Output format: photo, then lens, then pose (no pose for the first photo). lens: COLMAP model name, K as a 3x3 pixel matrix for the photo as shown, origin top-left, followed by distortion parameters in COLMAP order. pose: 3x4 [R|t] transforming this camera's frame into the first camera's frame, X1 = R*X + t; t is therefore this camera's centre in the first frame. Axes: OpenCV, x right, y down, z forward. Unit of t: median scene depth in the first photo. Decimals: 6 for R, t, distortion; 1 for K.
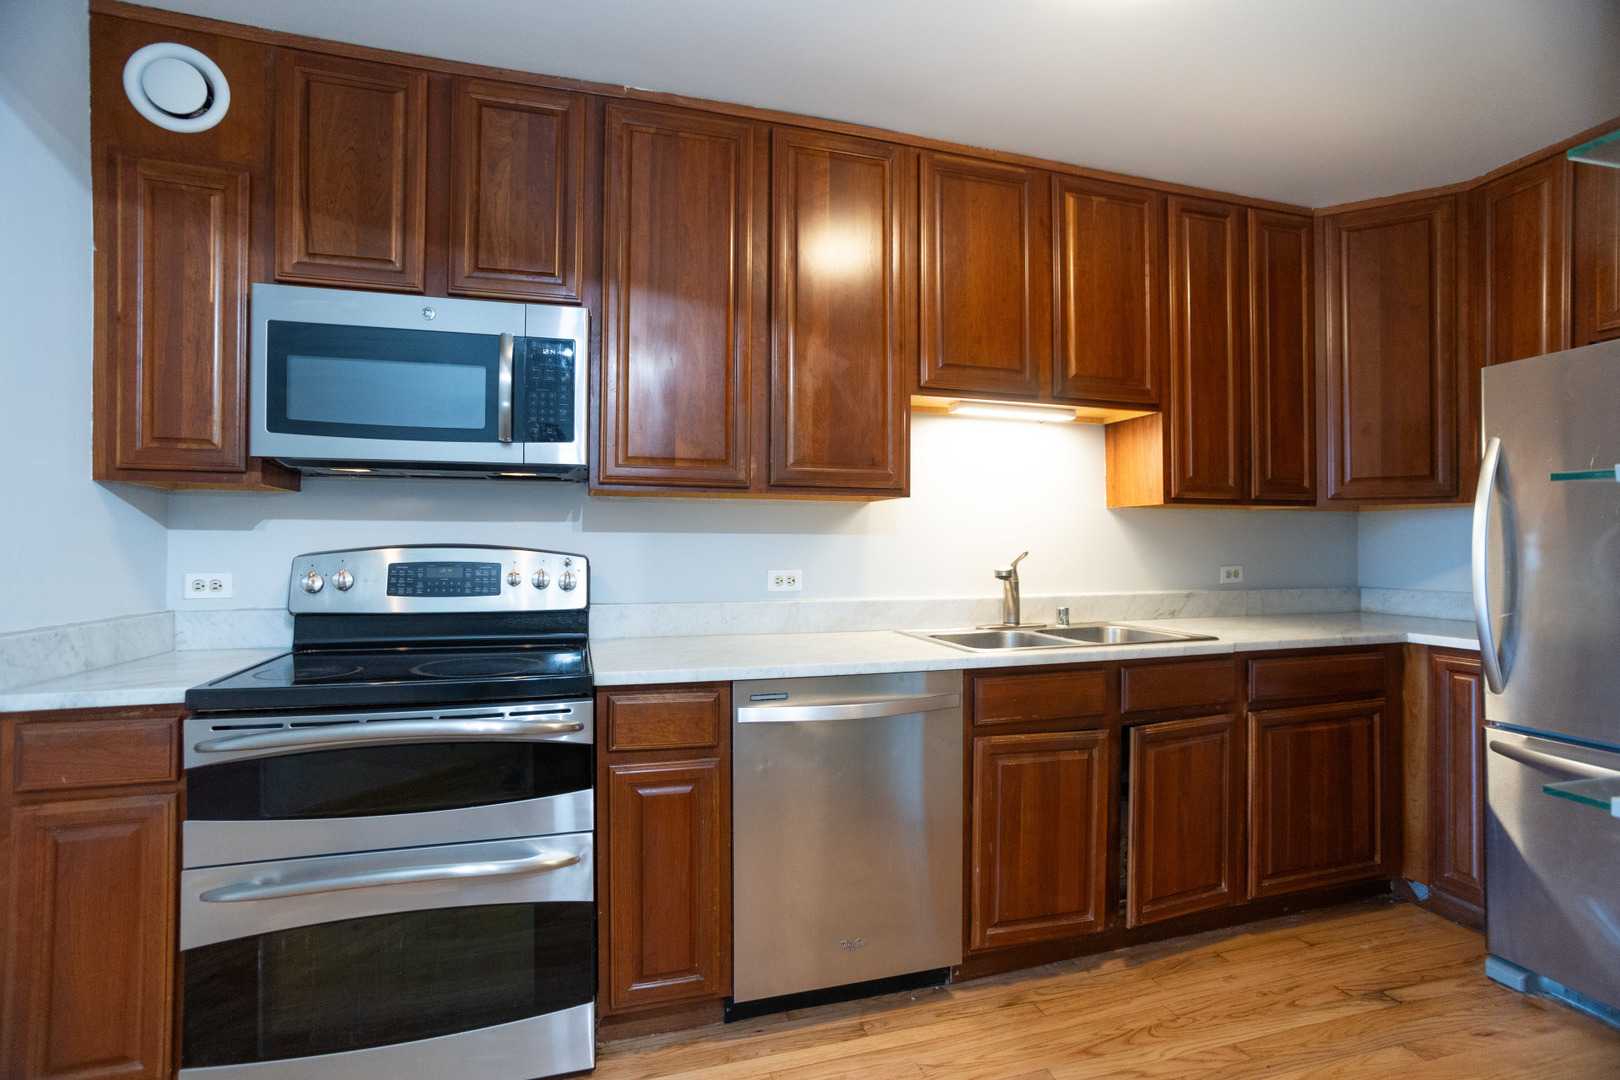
lens RADIAL K [[776.0, 0, 804.9], [0, 776.0, 540.3], [0, 0, 1]] dist [-0.073735, 0.046197]
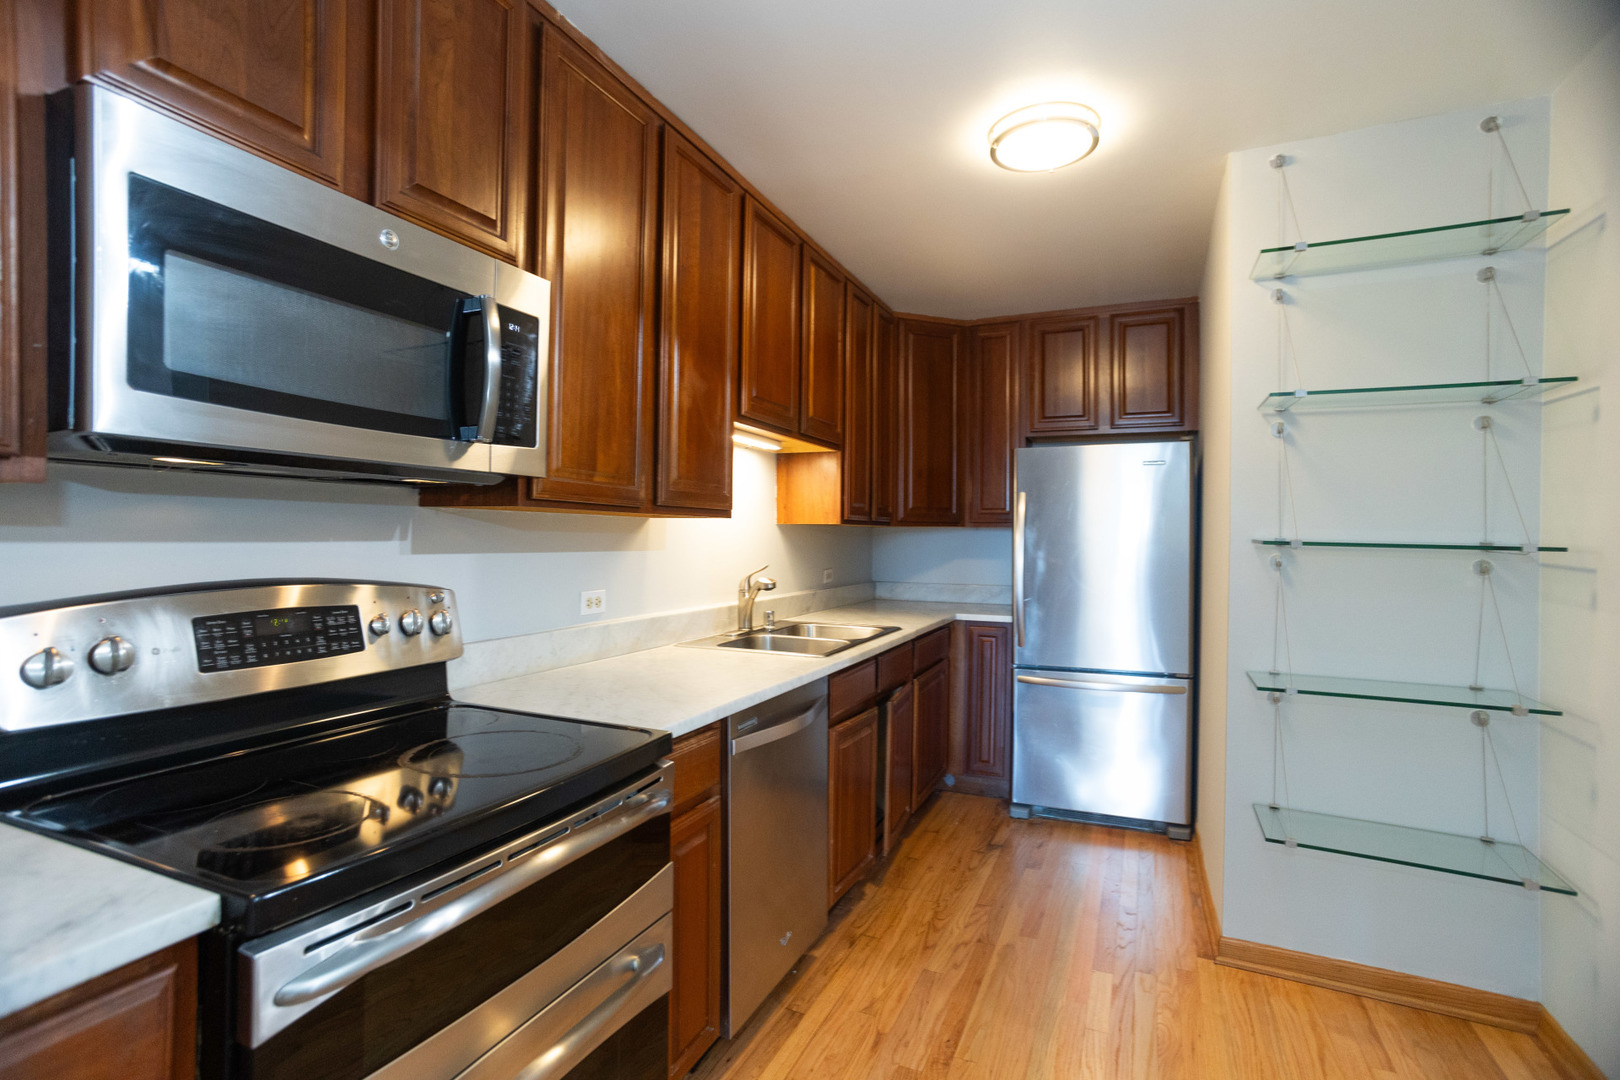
lens RADIAL K [[776.0, 0, 804.9], [0, 776.0, 540.3], [0, 0, 1]] dist [-0.073735, 0.046197]
pose [[0.653151, 0.001536, 0.757226, -0.654939], [-0.015446, 0.999817, 0.011295, -0.042253], [-0.757070, -0.019073, 0.653056, 0.250985]]
